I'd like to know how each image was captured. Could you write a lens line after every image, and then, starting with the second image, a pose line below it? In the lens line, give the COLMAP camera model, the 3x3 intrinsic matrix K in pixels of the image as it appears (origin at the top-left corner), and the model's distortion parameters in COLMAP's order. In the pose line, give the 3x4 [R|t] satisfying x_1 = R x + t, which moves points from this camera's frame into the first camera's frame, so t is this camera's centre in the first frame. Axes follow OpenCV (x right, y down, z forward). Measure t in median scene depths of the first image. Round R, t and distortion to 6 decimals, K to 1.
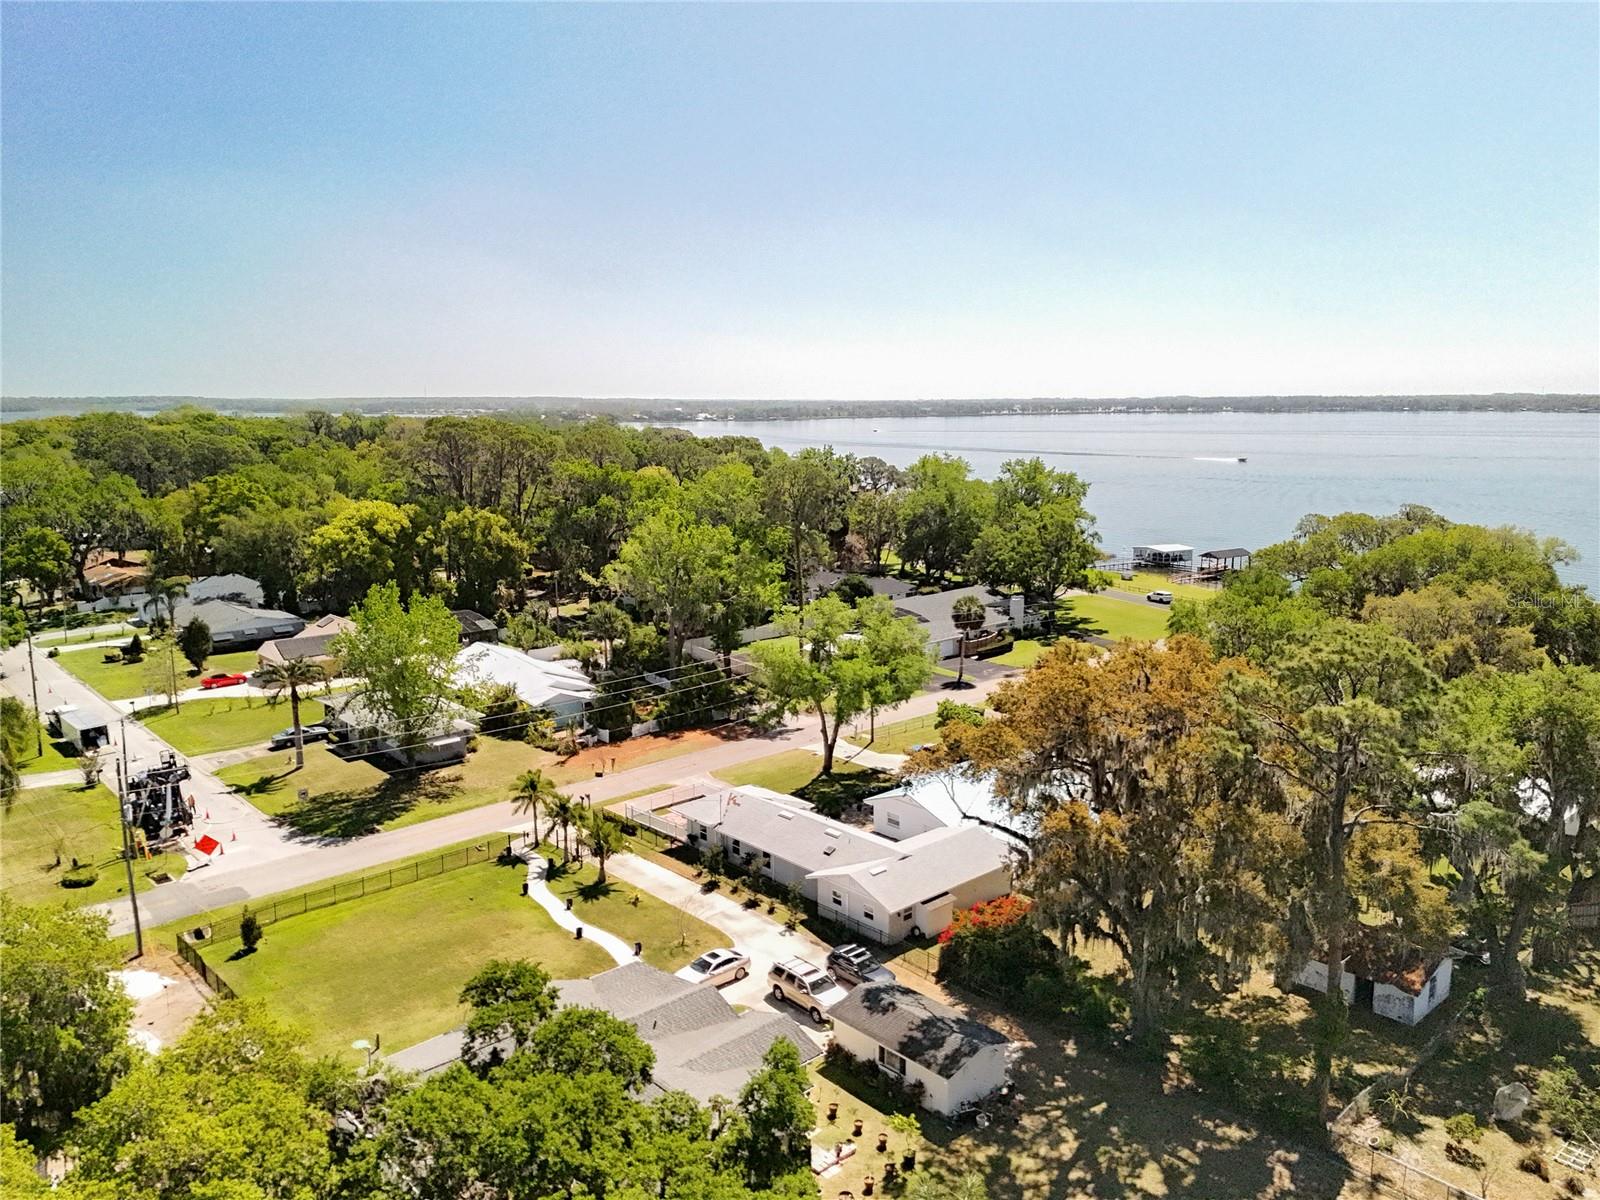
lens RADIAL K [[1182.0, 0, 899.3], [0, 1182.0, 598.6], [0, 0, 1]] dist [0.049375, -0.001596]
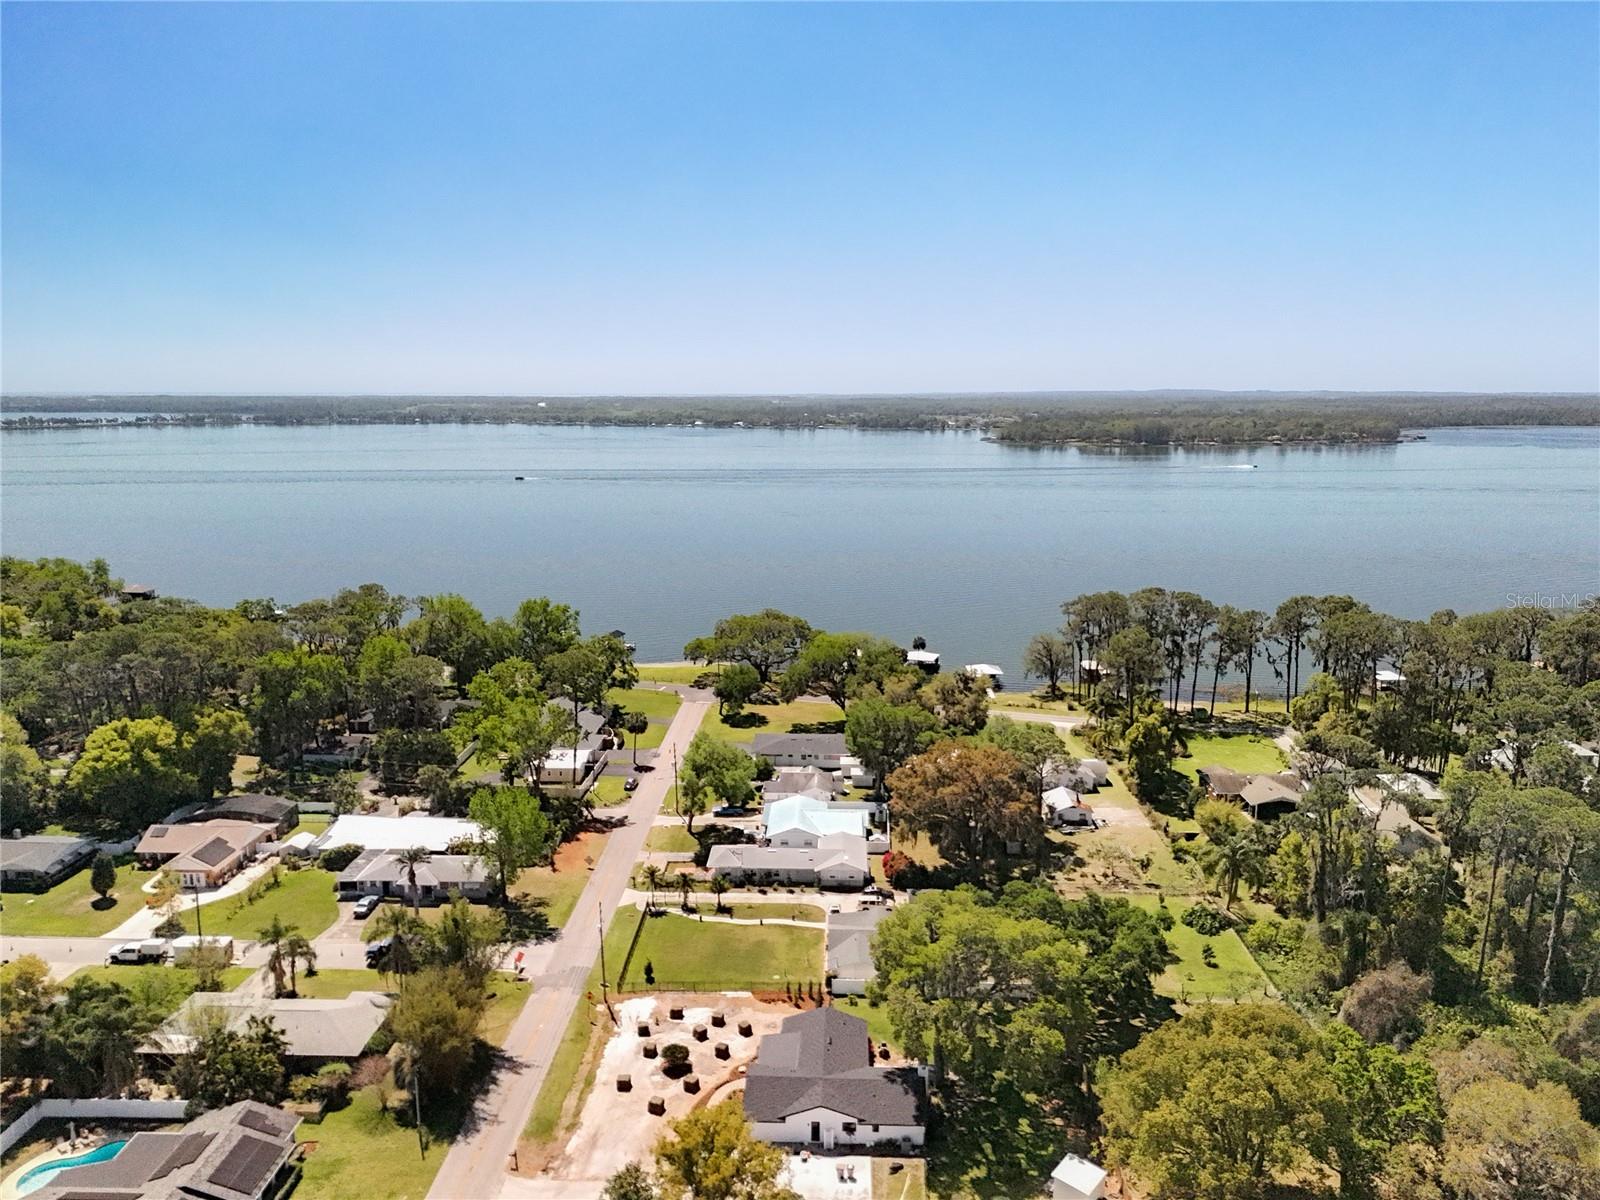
lens RADIAL K [[1168.0, 0, 799.8], [0, 1168.0, 602.7], [0, 0, 1]] dist [0.043906, -0.005761]
pose [[0.716758, -0.127404, 0.685584, -1.174901], [0.109232, 0.991544, 0.070062, -0.330245], [-0.688713, 0.024670, 0.724614, -0.476293]]
